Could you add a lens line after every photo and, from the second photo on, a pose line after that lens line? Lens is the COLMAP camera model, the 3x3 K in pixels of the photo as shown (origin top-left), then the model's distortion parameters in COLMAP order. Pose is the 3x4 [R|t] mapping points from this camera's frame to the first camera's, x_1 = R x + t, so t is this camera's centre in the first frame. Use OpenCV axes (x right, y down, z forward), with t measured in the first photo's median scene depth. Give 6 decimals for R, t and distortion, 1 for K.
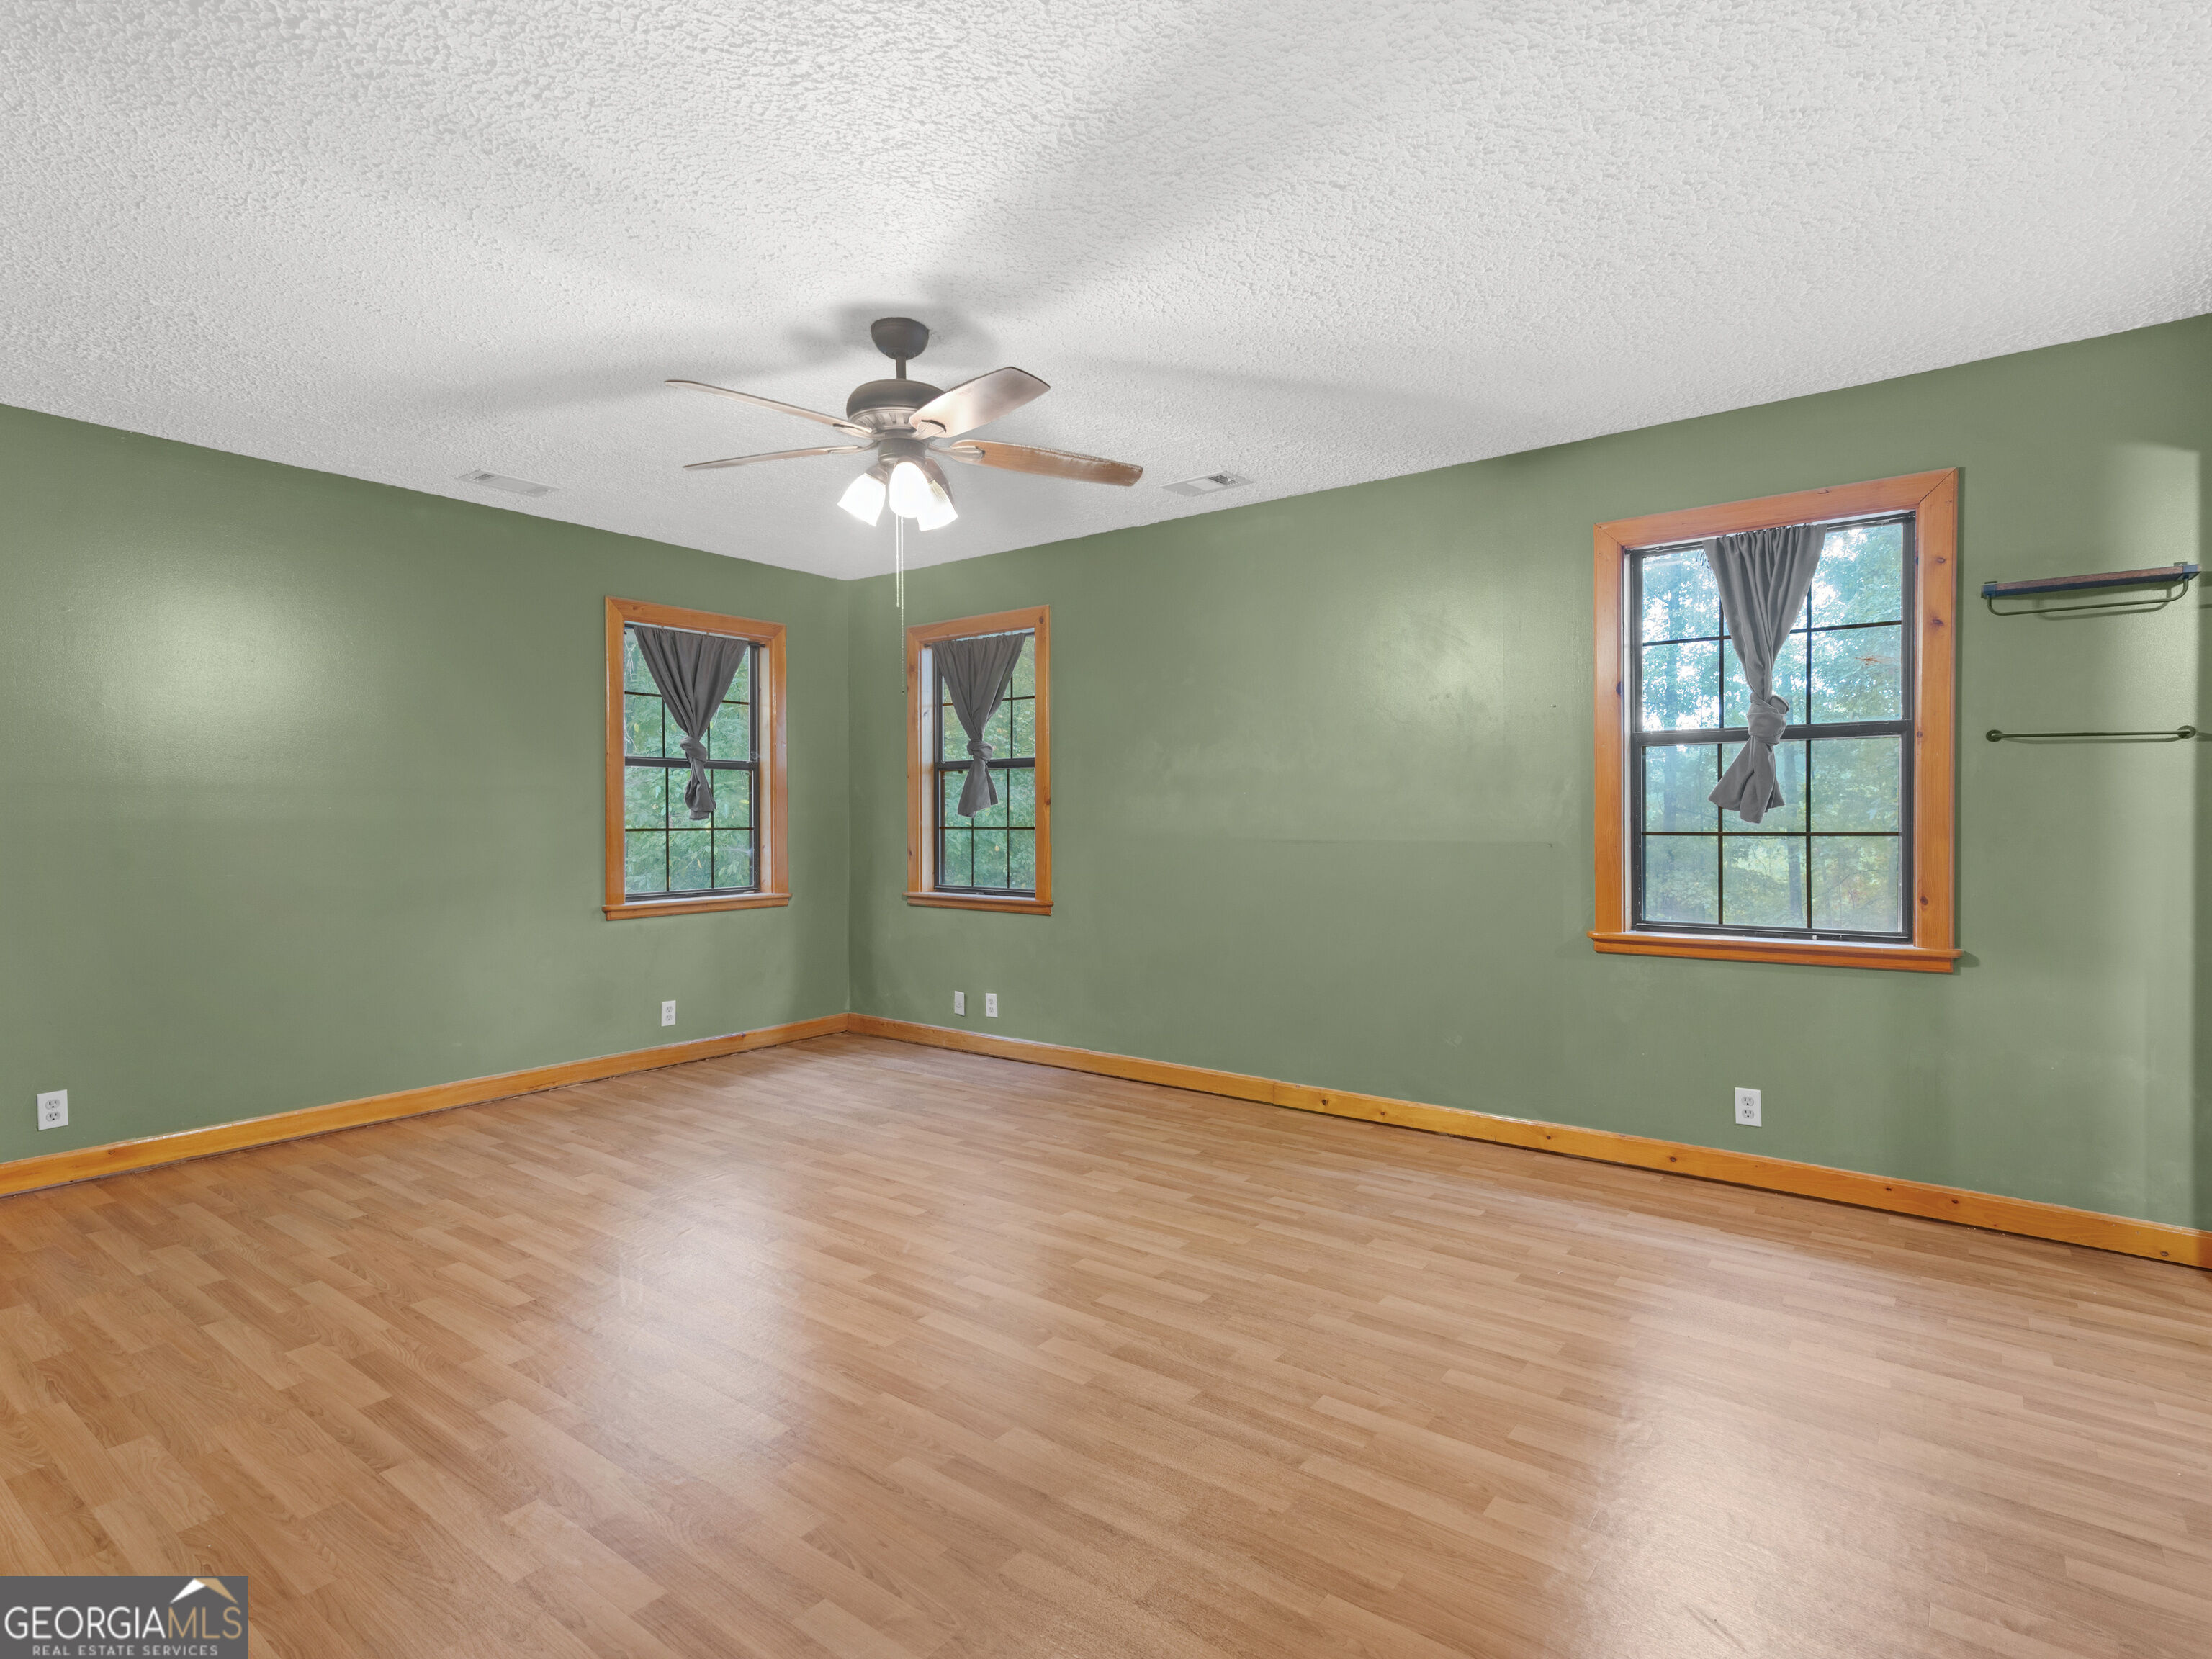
lens RADIAL K [[1140.9, 0, 1117.6], [0, 1140.9, 821.4], [0, 0, 1]] dist [0.013826, -0.002451]
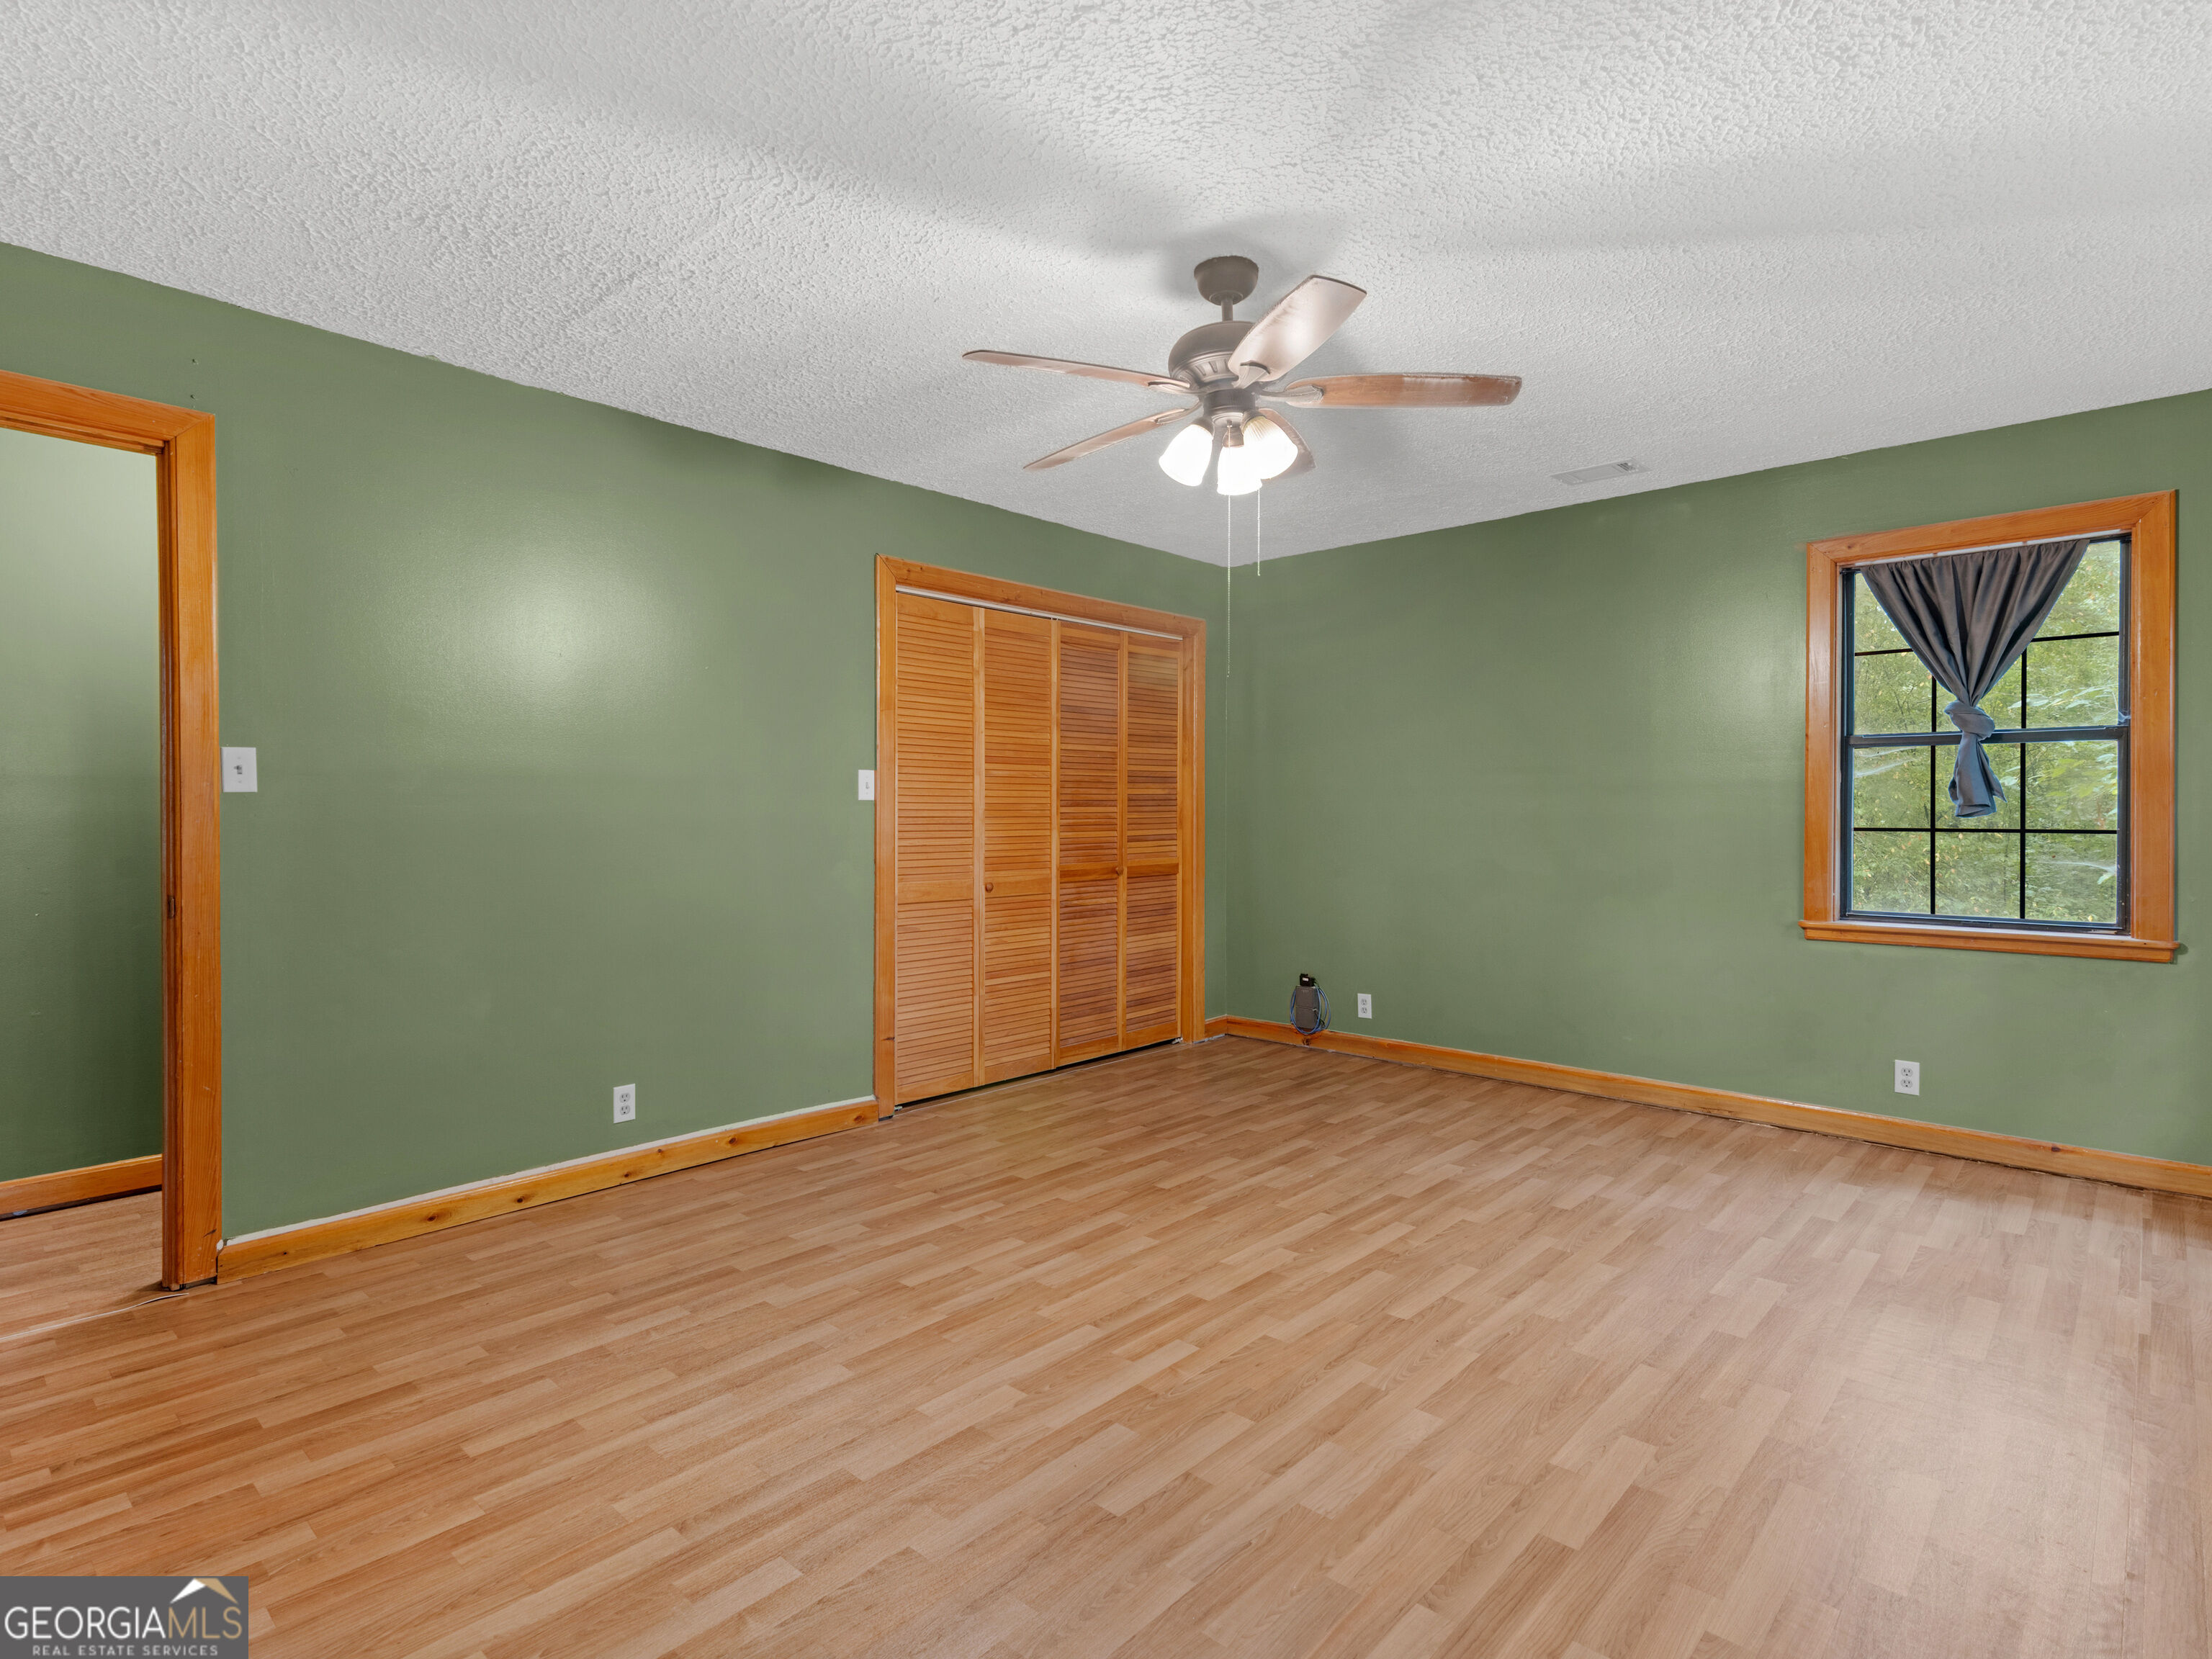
lens RADIAL K [[1140.9, 0, 1103.0], [0, 1140.9, 807.7], [0, 0, 1]] dist [0.013826, -0.002451]
pose [[-0.088992, 0.002626, -0.996029, 0.549095], [-0.010959, 0.999933, 0.003615, -0.006243], [0.995972, 0.011237, -0.088957, 0.755587]]
